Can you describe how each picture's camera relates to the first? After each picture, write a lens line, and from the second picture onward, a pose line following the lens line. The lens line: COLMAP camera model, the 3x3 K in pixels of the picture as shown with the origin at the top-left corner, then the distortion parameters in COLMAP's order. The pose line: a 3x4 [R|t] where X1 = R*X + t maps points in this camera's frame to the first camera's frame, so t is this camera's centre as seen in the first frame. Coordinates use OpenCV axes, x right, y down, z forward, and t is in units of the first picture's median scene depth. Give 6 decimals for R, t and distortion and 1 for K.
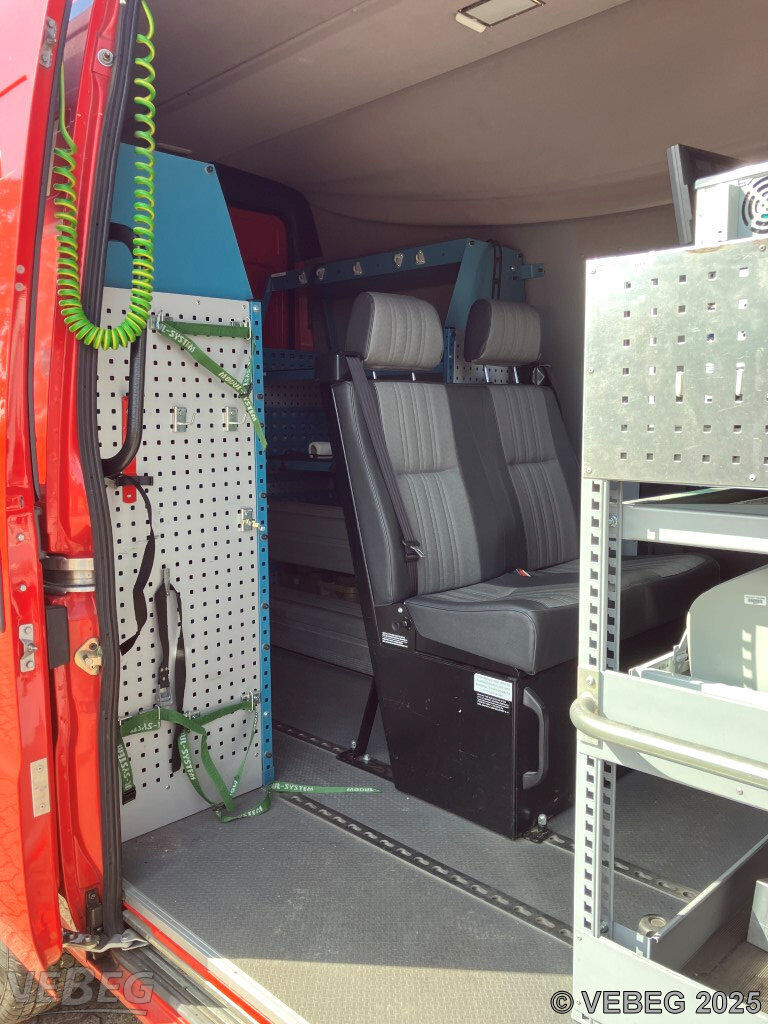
lens RADIAL K [[849.8, 0, 384.7], [0, 849.8, 495.3], [0, 0, 1]] dist [0.035641, -0.012085]
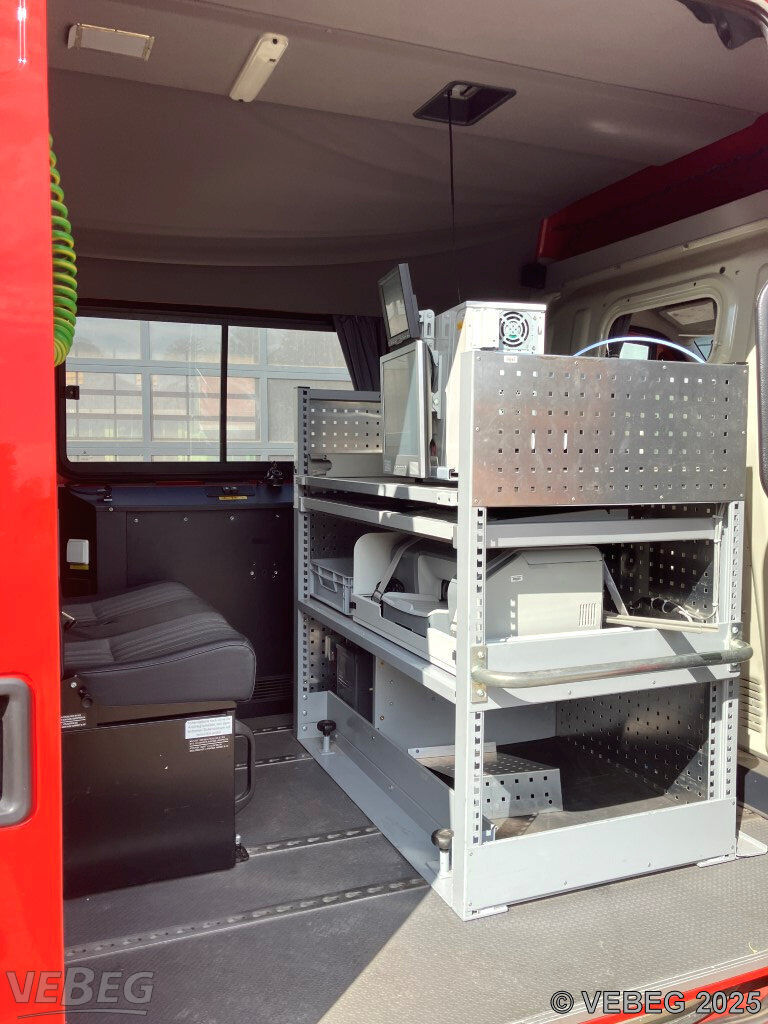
lens RADIAL K [[849.8, 0, 384.7], [0, 849.8, 495.3], [0, 0, 1]] dist [0.035641, -0.012085]
pose [[0.383259, -0.043321, 0.922624, -1.080263], [0.079925, 0.996708, 0.013599, -0.069196], [-0.920176, 0.068529, 0.385460, 0.608183]]
